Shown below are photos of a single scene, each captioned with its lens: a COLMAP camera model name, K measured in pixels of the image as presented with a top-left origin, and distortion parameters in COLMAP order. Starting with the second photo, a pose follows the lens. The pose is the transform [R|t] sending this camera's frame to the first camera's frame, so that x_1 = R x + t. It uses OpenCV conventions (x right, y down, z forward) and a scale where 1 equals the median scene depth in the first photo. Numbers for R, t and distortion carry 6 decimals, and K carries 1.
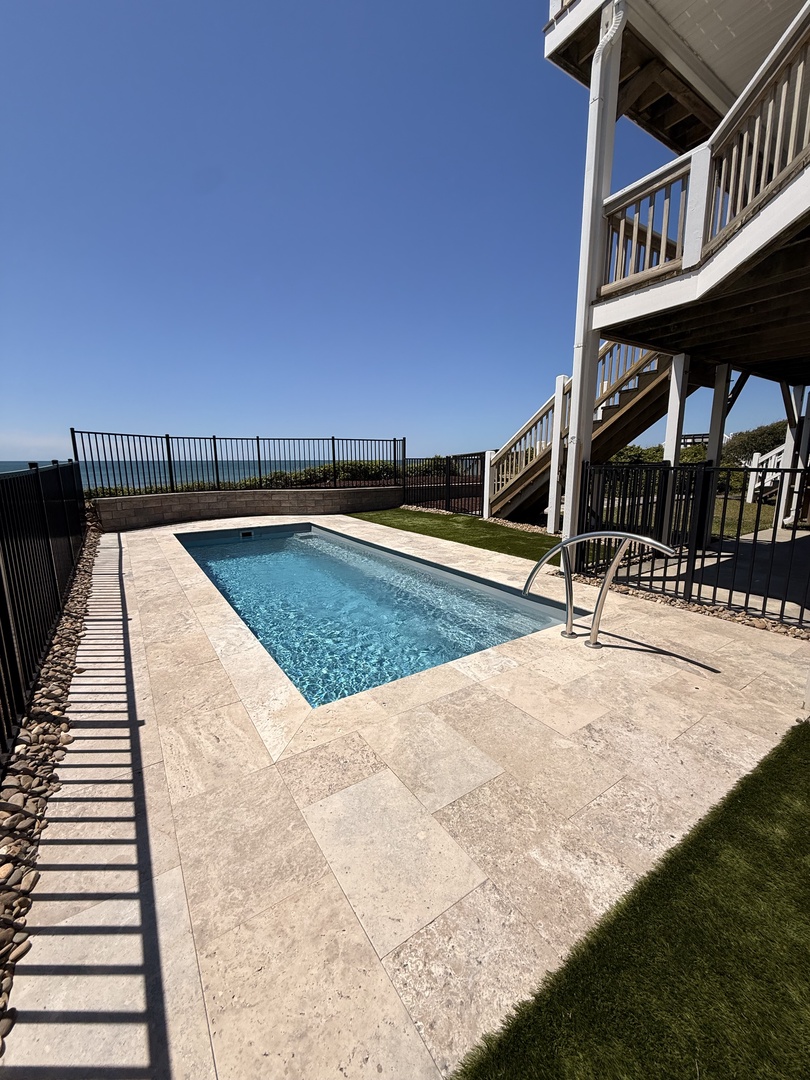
lens RADIAL K [[430.5, 0, 404.1], [0, 430.5, 533.8], [0, 0, 1]] dist [-0.001355, 0.000547]
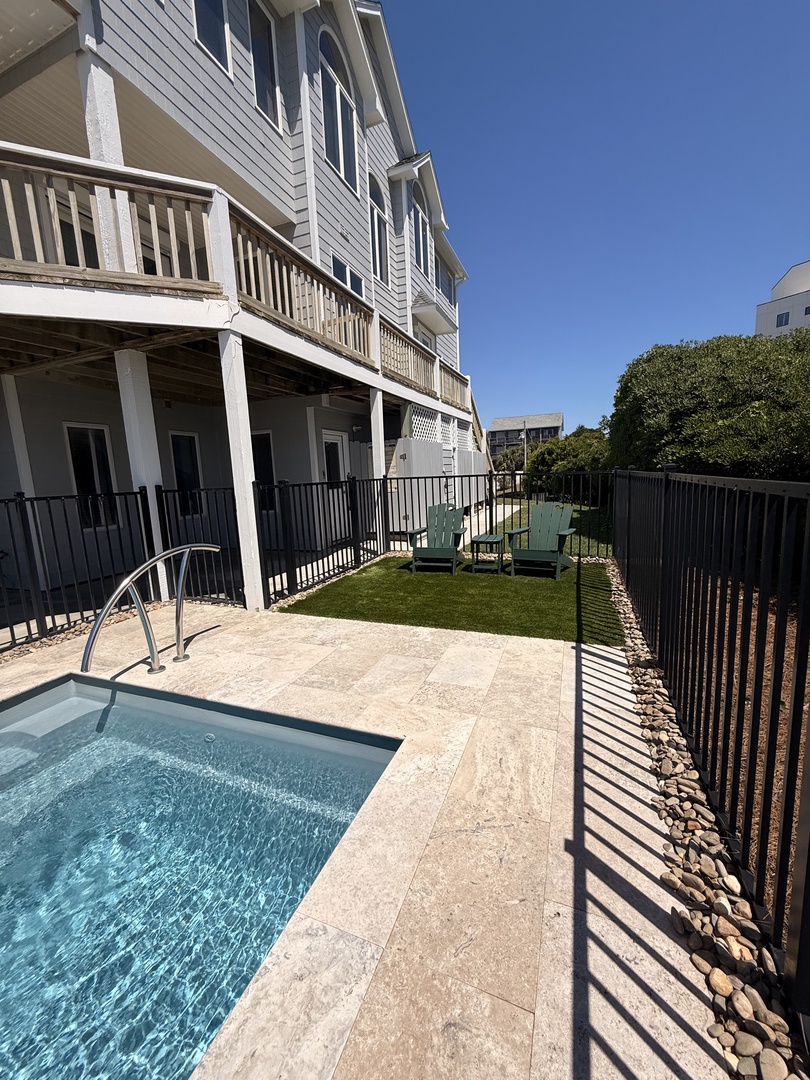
lens RADIAL K [[430.5, 0, 407.2], [0, 430.5, 545.5], [0, 0, 1]] dist [-0.001355, 0.000547]
pose [[-0.573020, -0.109037, 0.812256, -1.050557], [0.182507, 0.949243, 0.256179, -0.258302], [-0.798962, 0.295038, -0.524035, 1.545718]]
